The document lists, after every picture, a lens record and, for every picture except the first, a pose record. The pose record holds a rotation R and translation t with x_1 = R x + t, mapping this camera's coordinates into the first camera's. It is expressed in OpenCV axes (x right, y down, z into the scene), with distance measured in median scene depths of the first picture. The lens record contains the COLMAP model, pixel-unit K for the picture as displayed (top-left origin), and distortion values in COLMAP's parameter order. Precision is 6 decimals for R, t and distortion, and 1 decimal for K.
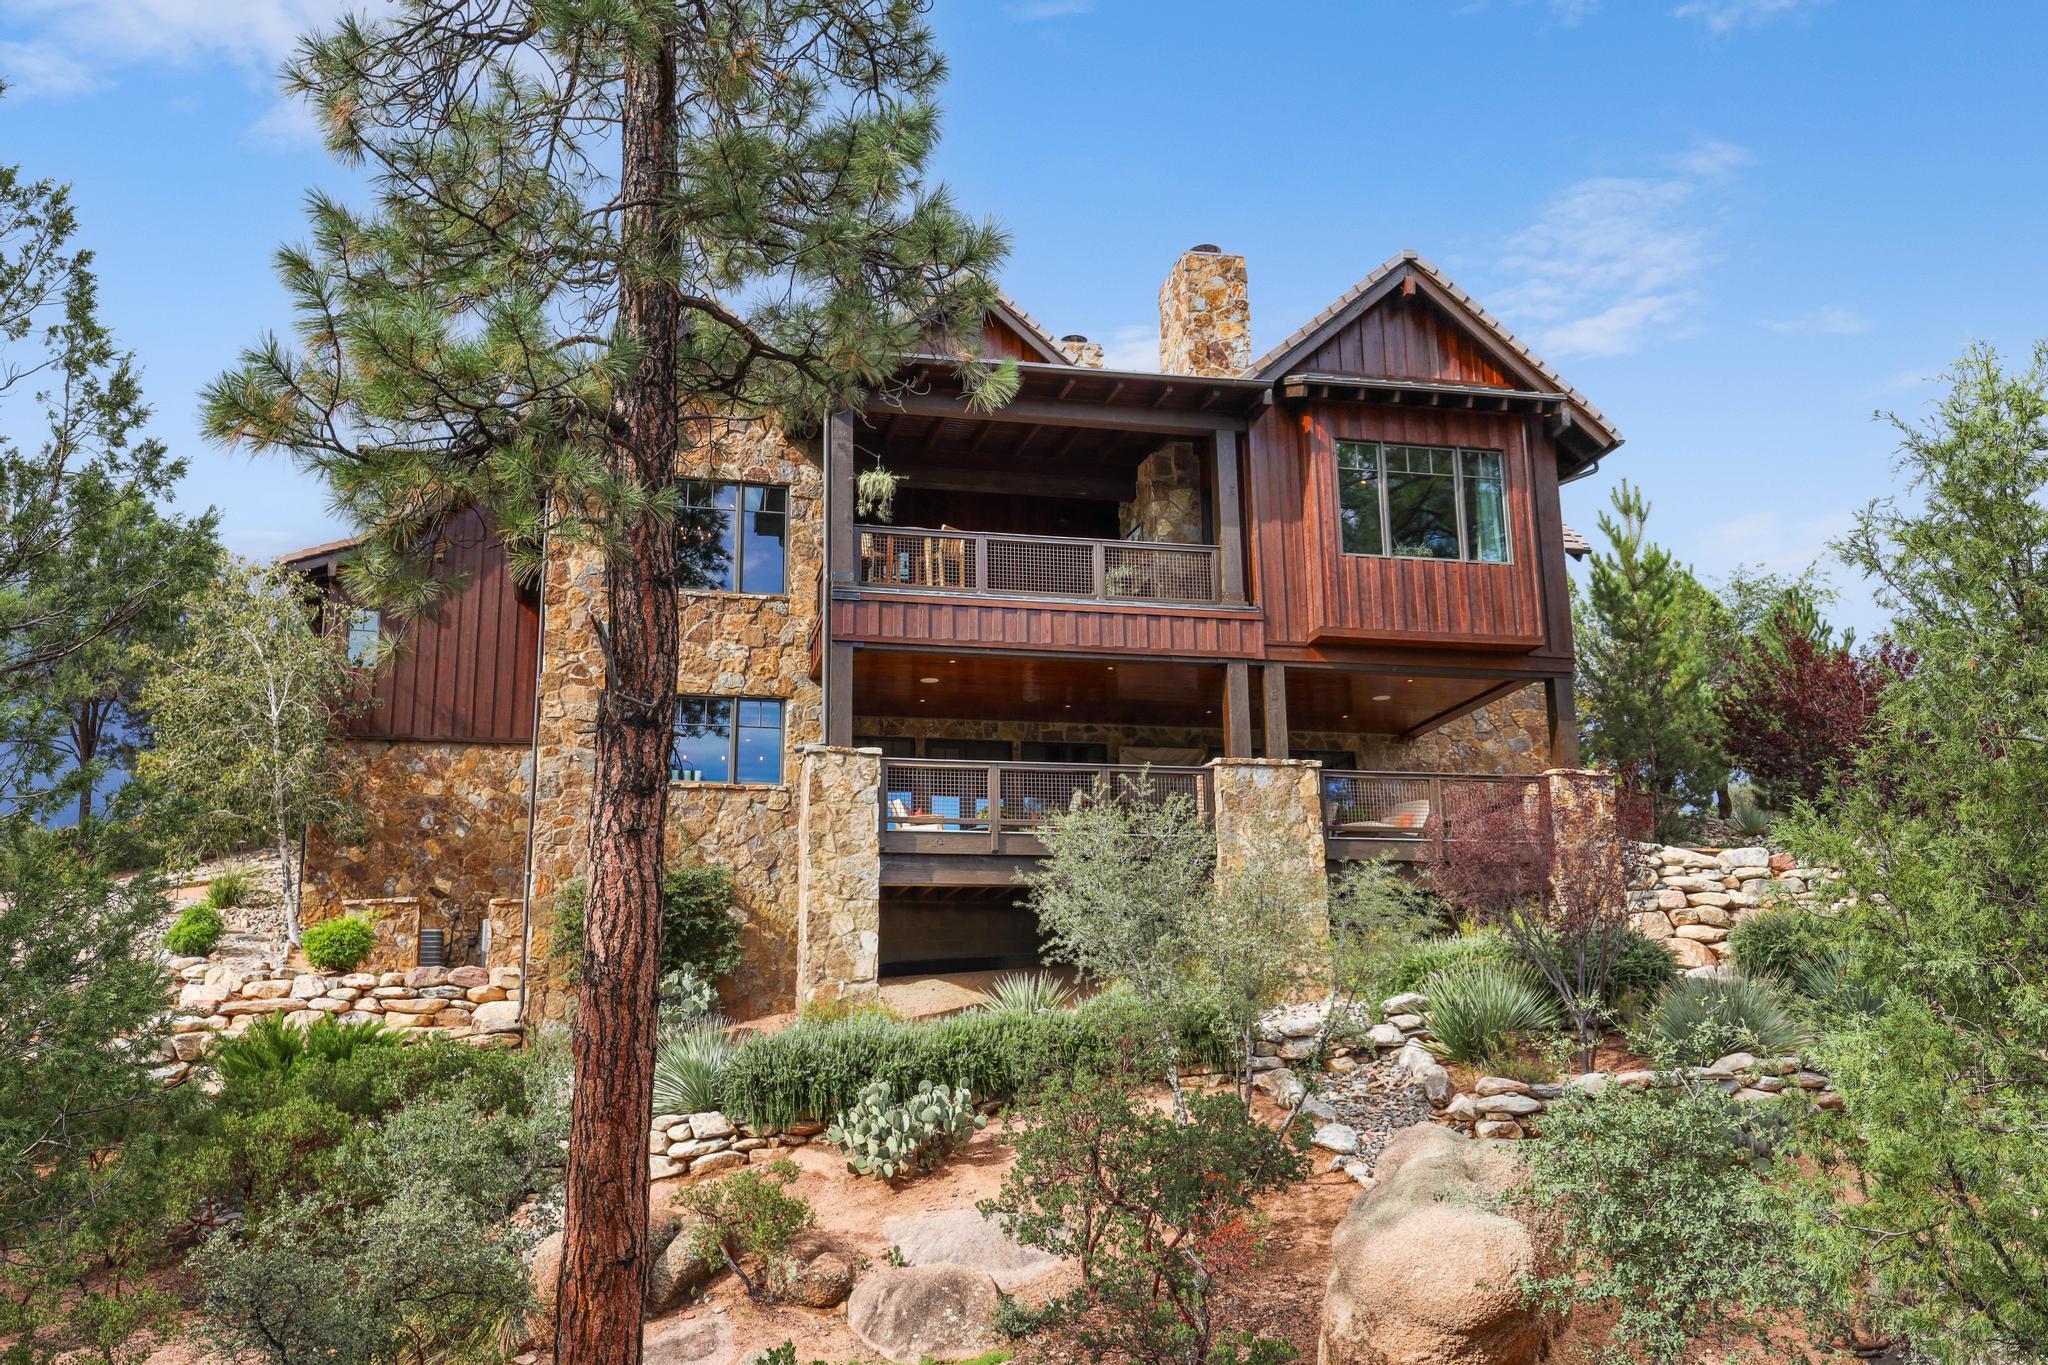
lens RADIAL K [[1835.3, 0, 1025.1], [0, 1835.3, 660.8], [0, 0, 1]] dist [0.020386, 0.000660]
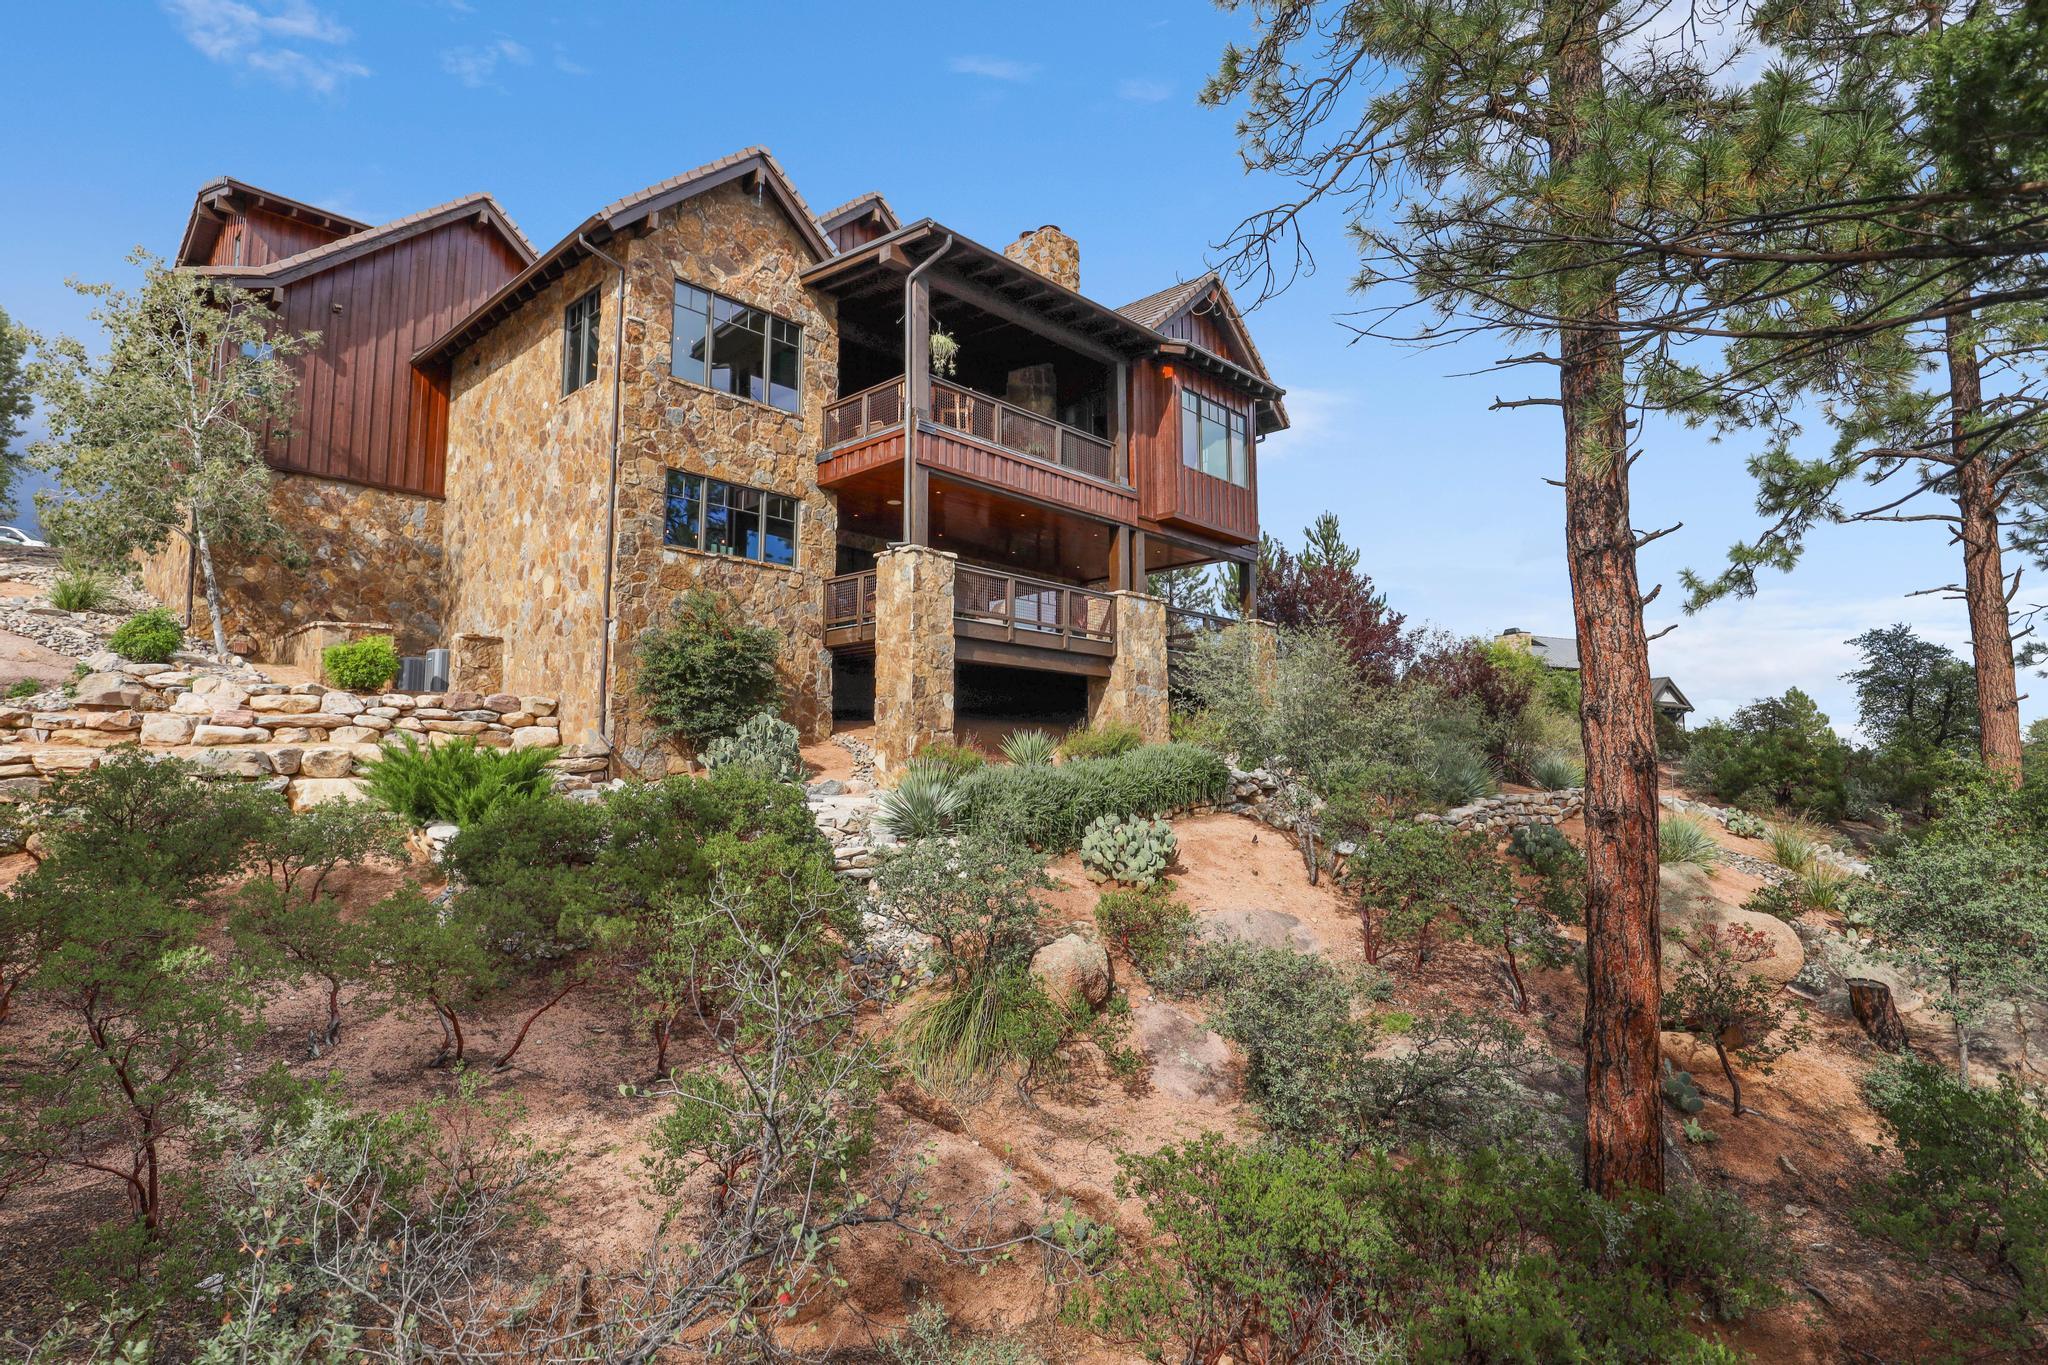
lens RADIAL K [[1104.3, 0, 1020.1], [0, 1104.3, 678.7], [0, 0, 1]] dist [-0.020968, -0.003063]
pose [[0.822756, 0.070442, 0.564013, -0.426661], [-0.148376, 0.984502, 0.093486, 0.049137], [-0.548687, -0.160602, 0.820457, 0.288790]]
